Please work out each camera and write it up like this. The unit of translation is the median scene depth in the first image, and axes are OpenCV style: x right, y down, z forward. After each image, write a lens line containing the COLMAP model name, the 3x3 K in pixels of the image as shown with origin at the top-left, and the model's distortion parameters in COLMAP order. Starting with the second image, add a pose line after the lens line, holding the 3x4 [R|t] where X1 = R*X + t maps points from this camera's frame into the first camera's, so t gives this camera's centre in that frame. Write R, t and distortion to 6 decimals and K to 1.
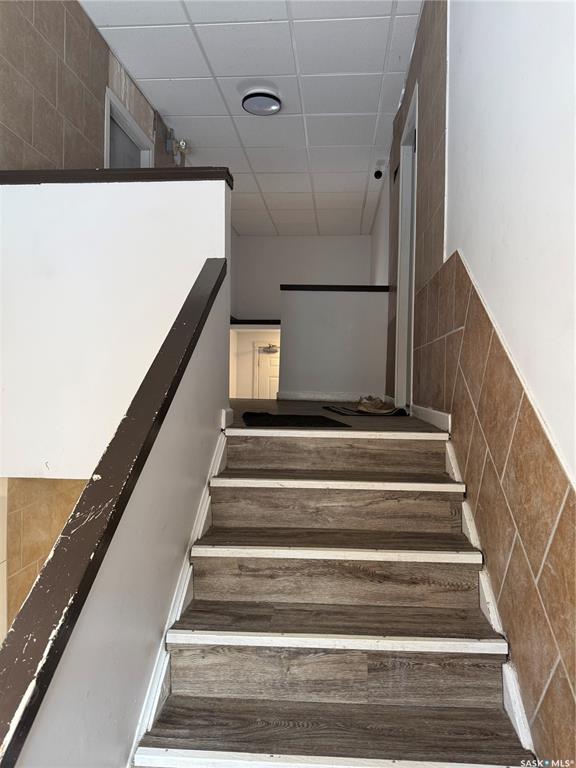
lens RADIAL K [[529.2, 0, 287.8], [0, 529.2, 385.0], [0, 0, 1]] dist [0.070245, -0.097164]
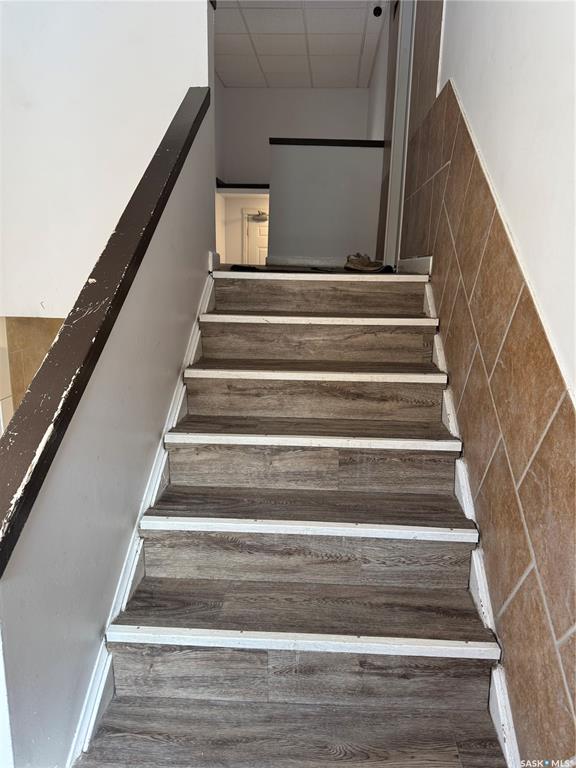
lens RADIAL K [[526.9, 0, 283.9], [0, 526.9, 383.5], [0, 0, 1]] dist [0.112007, -0.165549]
pose [[0.999941, 0.005439, 0.009438, 0.015008], [-0.007330, 0.976887, 0.213630, 0.099748], [-0.008058, -0.213687, 0.976869, -0.072928]]
